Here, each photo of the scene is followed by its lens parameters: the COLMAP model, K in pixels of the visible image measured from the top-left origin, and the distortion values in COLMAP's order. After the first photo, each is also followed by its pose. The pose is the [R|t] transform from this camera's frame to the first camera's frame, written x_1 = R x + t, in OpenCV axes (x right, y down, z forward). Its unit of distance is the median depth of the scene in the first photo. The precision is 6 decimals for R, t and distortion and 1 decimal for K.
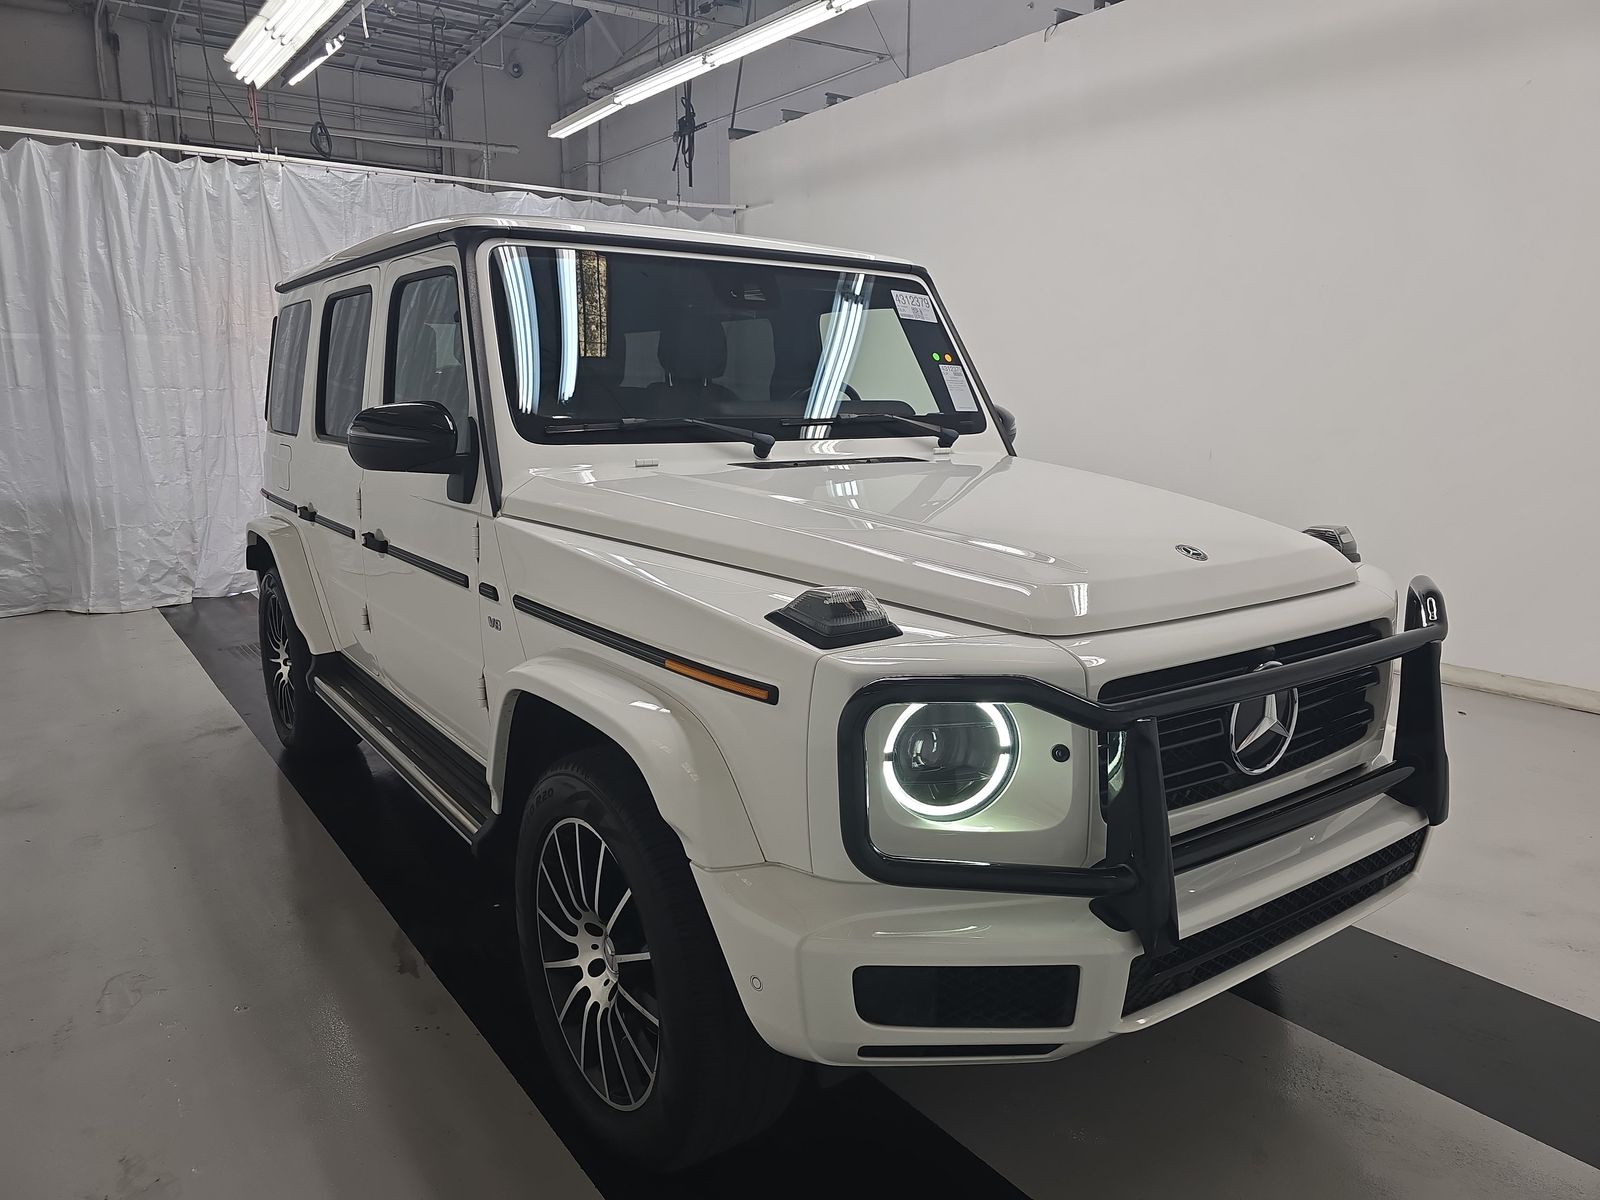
lens RADIAL K [[1092.0, 0, 792.6], [0, 1092.0, 604.1], [0, 0, 1]] dist [0.043584, -0.031836]
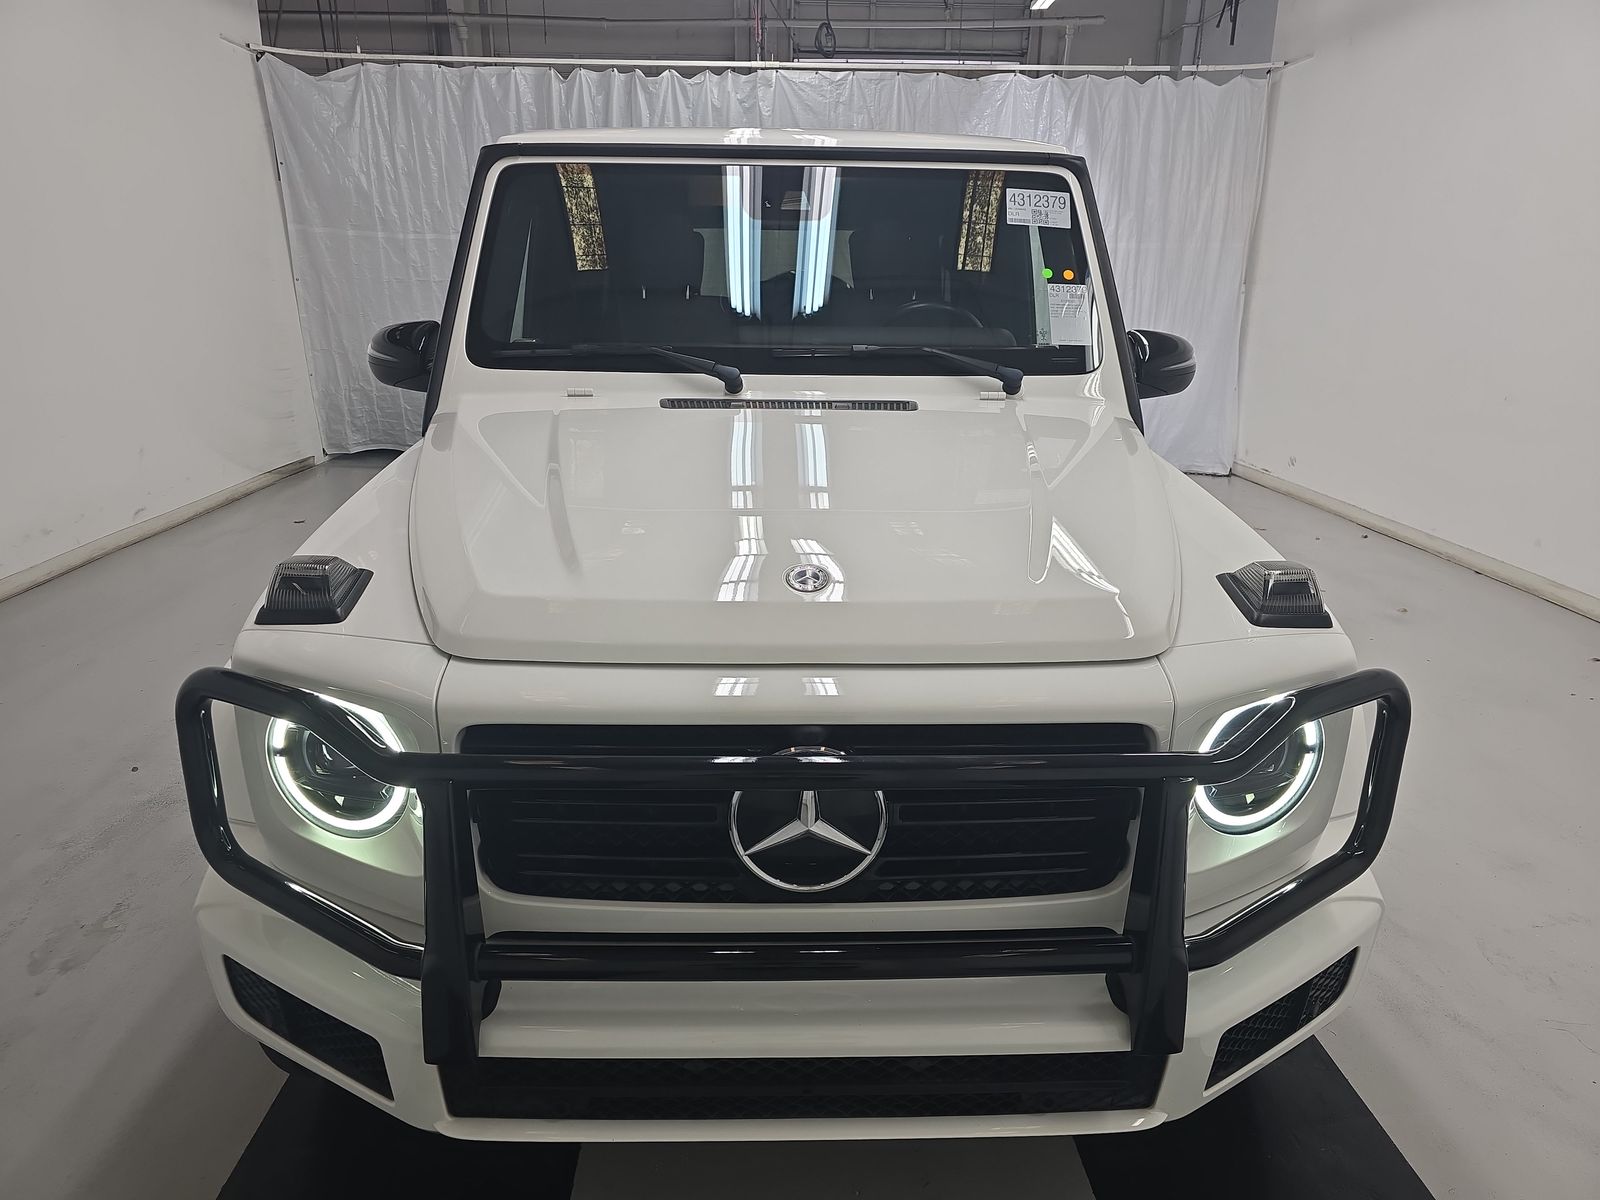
lens RADIAL K [[1092.0, 0, 797.0], [0, 1092.0, 604.5], [0, 0, 1]] dist [0.043584, -0.031836]
pose [[0.834418, 0.165669, -0.525643, 0.210204], [-0.114253, 0.985029, 0.129087, -0.034508], [0.539159, -0.047656, 0.840854, 0.106762]]
